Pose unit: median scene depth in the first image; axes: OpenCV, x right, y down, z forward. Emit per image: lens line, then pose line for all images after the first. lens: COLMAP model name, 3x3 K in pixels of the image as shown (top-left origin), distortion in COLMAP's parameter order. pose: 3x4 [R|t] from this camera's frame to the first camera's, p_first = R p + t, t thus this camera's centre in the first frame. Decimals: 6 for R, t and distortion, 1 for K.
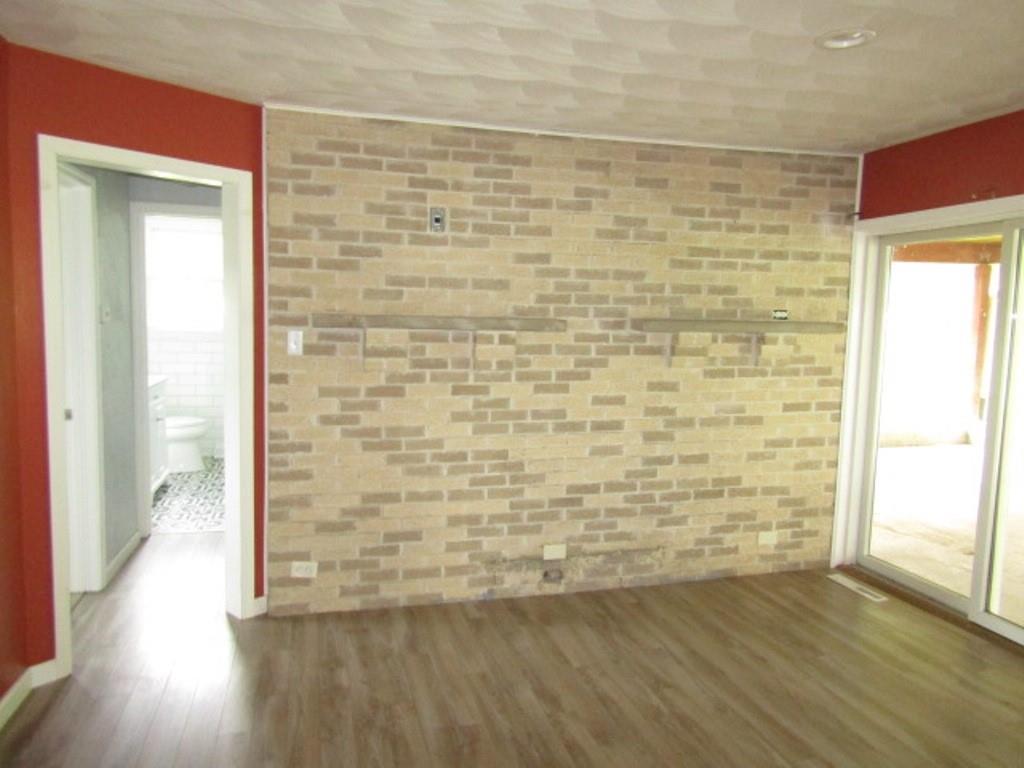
lens RADIAL K [[731.1, 0, 510.4], [0, 731.1, 385.5], [0, 0, 1]] dist [0.009776, -0.003774]
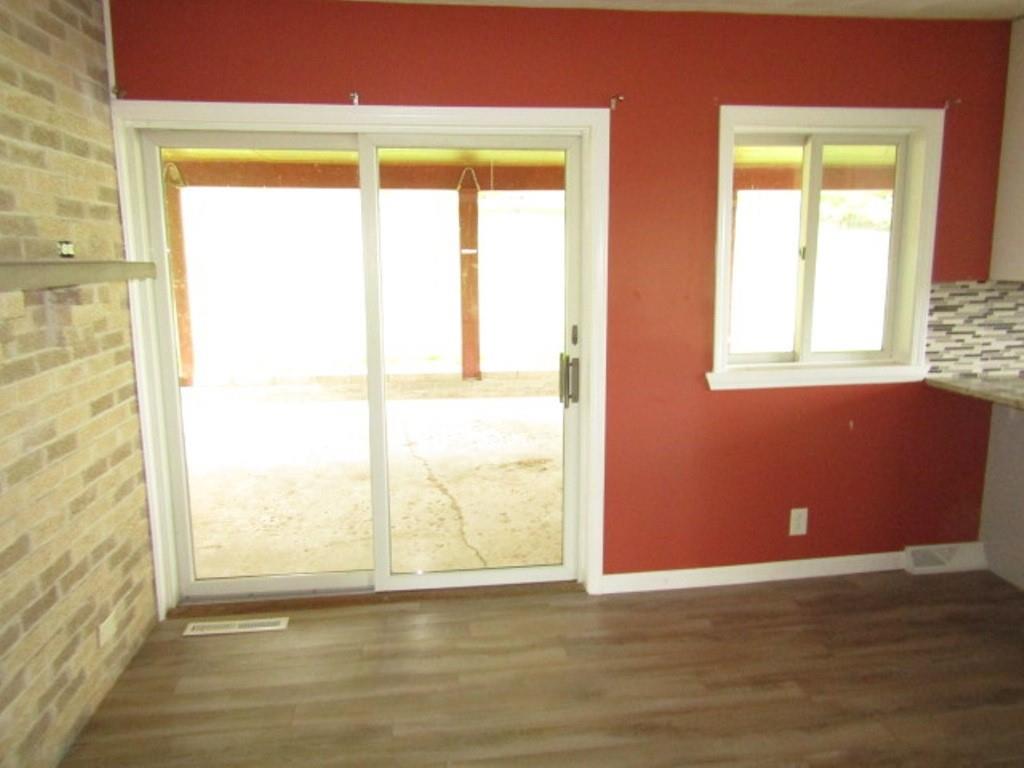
lens RADIAL K [[731.1, 0, 516.8], [0, 731.1, 384.8], [0, 0, 1]] dist [0.009776, -0.003774]
pose [[0.132177, -0.190145, 0.972818, -0.151377], [0.098203, 0.979112, 0.178032, -0.061353], [-0.986350, 0.072002, 0.148089, 0.583382]]
